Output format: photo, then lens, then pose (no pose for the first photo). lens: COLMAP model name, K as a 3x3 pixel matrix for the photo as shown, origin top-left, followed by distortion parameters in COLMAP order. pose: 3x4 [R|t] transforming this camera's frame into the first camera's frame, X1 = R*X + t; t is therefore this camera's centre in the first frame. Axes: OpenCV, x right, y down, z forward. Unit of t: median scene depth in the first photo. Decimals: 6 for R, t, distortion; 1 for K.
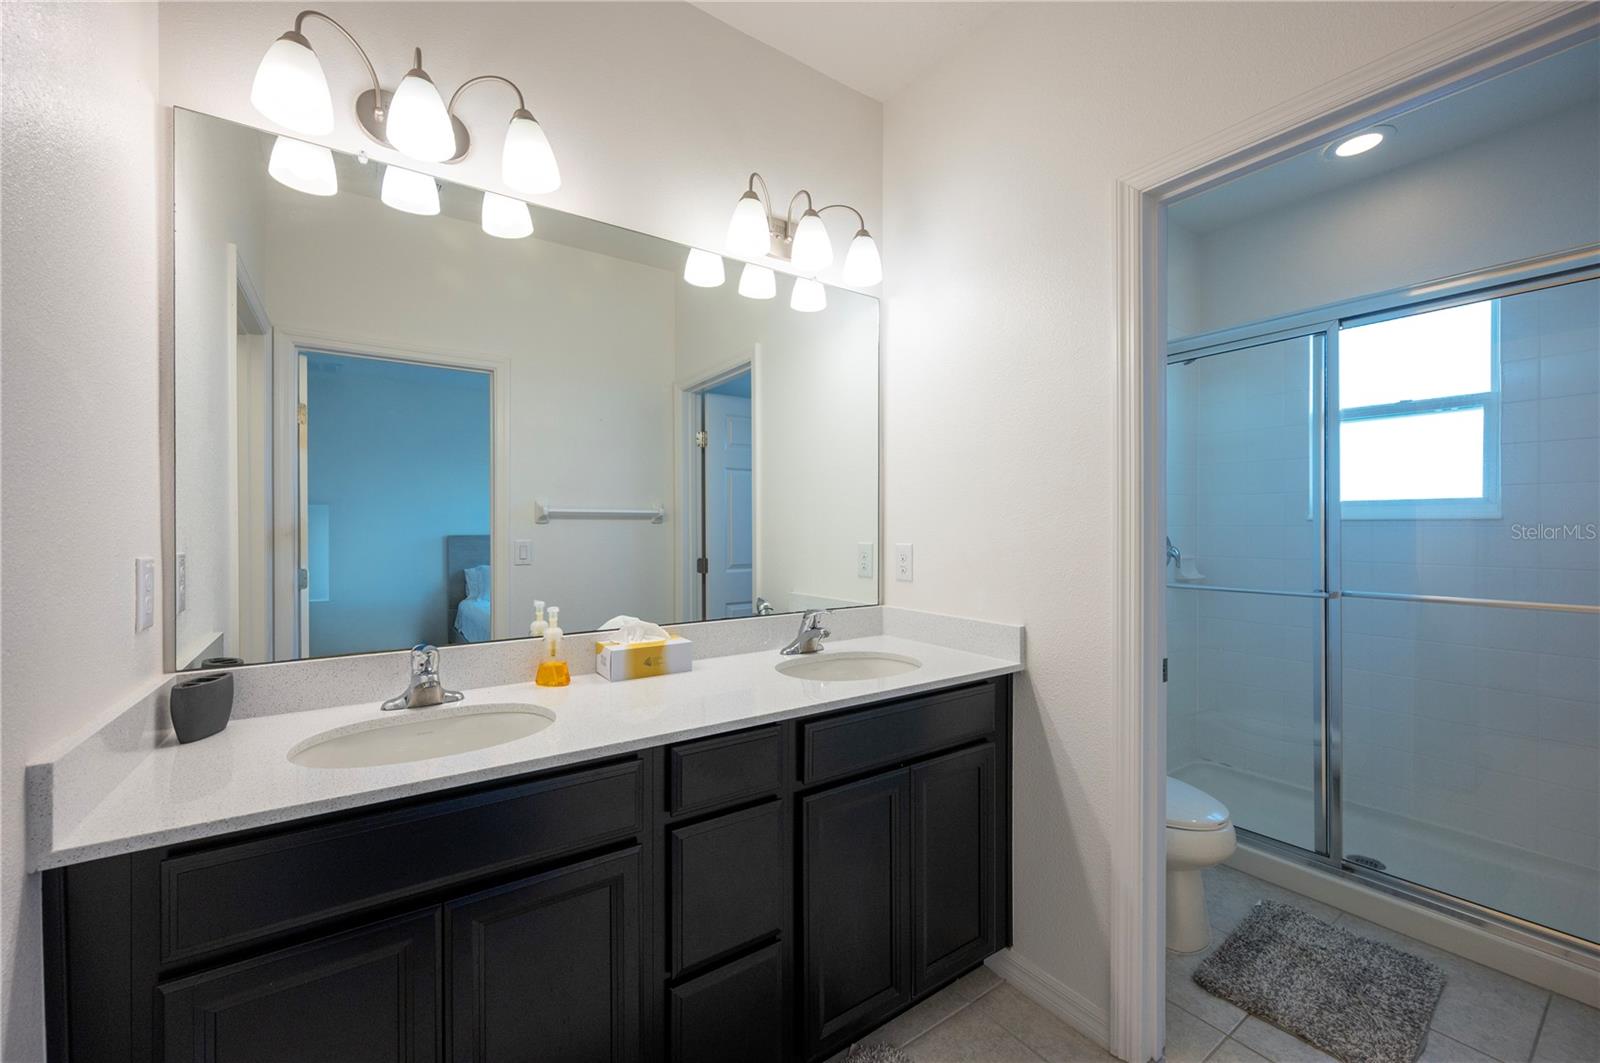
lens RADIAL K [[636.0, 0, 796.4], [0, 636.0, 534.5], [0, 0, 1]] dist [0.002928, -0.000095]
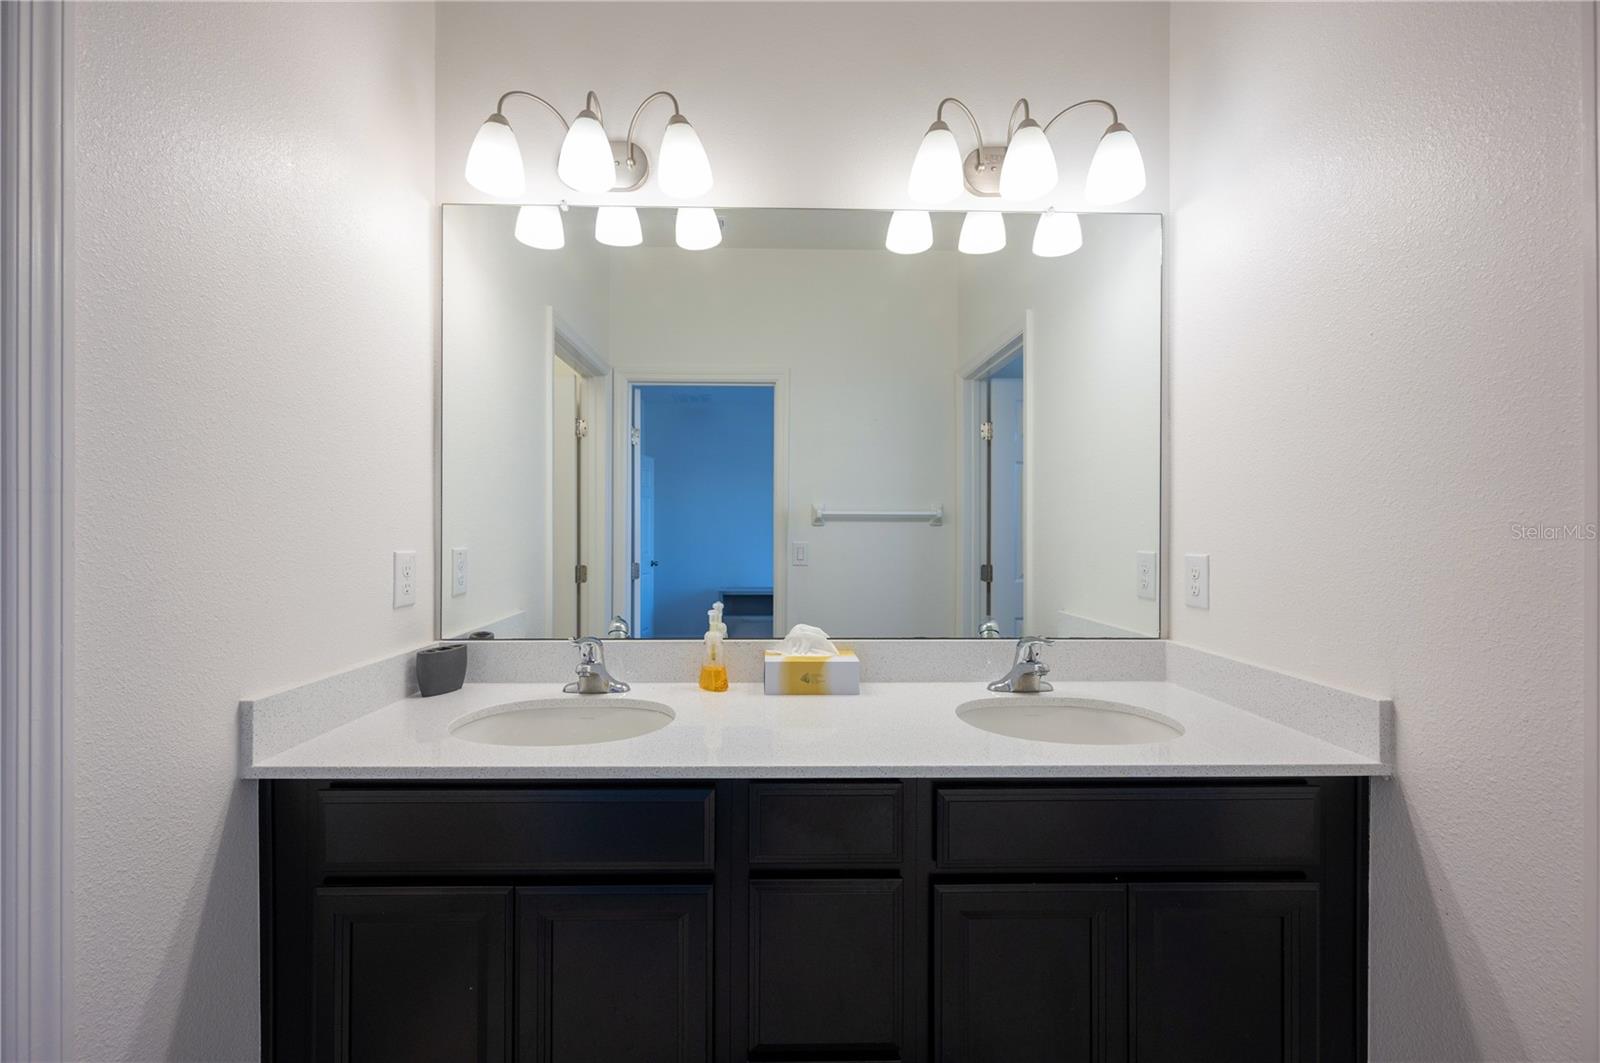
lens RADIAL K [[636.0, 0, 796.4], [0, 636.0, 534.5], [0, 0, 1]] dist [0.002928, -0.000095]
pose [[0.833836, 0.007495, -0.551961, 0.222741], [-0.009790, 0.999951, -0.001212, -0.002844], [0.551925, 0.006414, 0.833869, 0.206437]]
